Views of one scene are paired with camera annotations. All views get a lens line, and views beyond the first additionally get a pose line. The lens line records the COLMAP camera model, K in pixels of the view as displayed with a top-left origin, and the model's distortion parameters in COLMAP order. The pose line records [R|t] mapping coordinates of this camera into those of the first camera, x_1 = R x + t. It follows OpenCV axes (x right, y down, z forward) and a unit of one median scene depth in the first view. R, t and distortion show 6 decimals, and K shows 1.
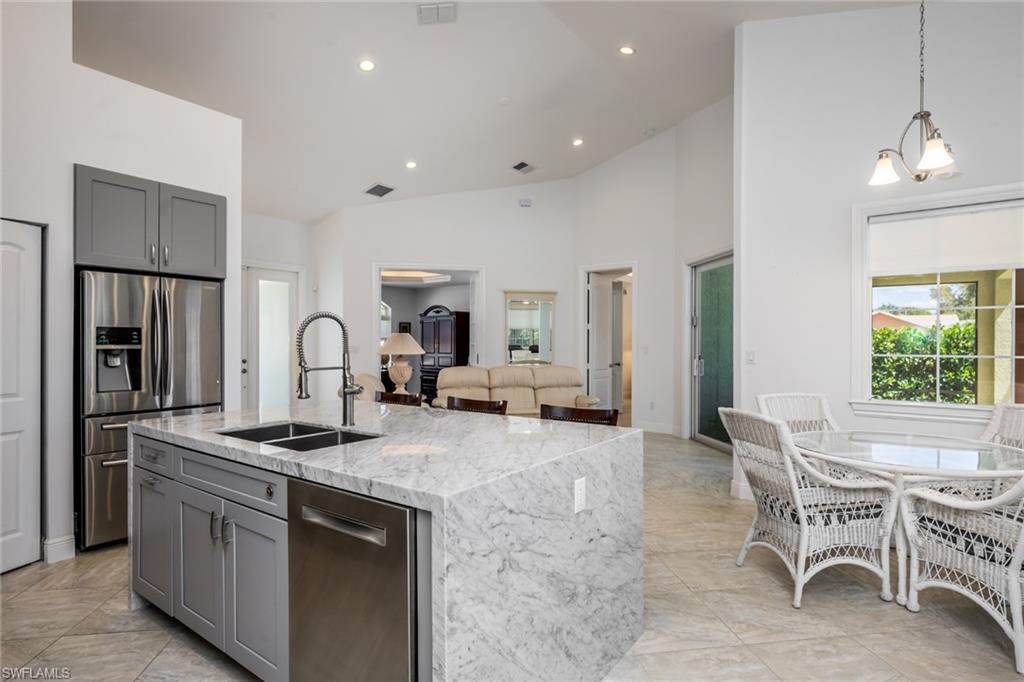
lens RADIAL K [[537.0, 0, 513.8], [0, 537.0, 343.0], [0, 0, 1]] dist [0.000692, 0.000786]
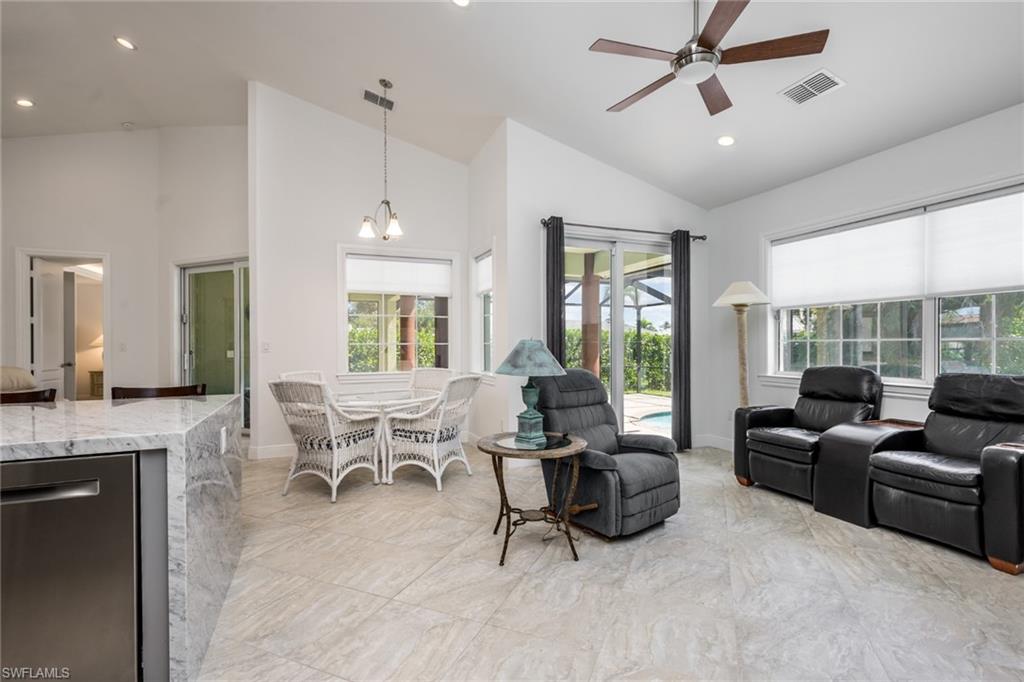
lens RADIAL K [[457.3, 0, 512.0], [0, 457.3, 341.0], [0, 0, 1]] dist [0.001789, 0.000312]
pose [[0.524727, 0.000389, 0.851270, -0.316595], [0.005117, 0.999980, -0.003611, 0.033998], [-0.851255, 0.006251, 0.524715, -0.128365]]
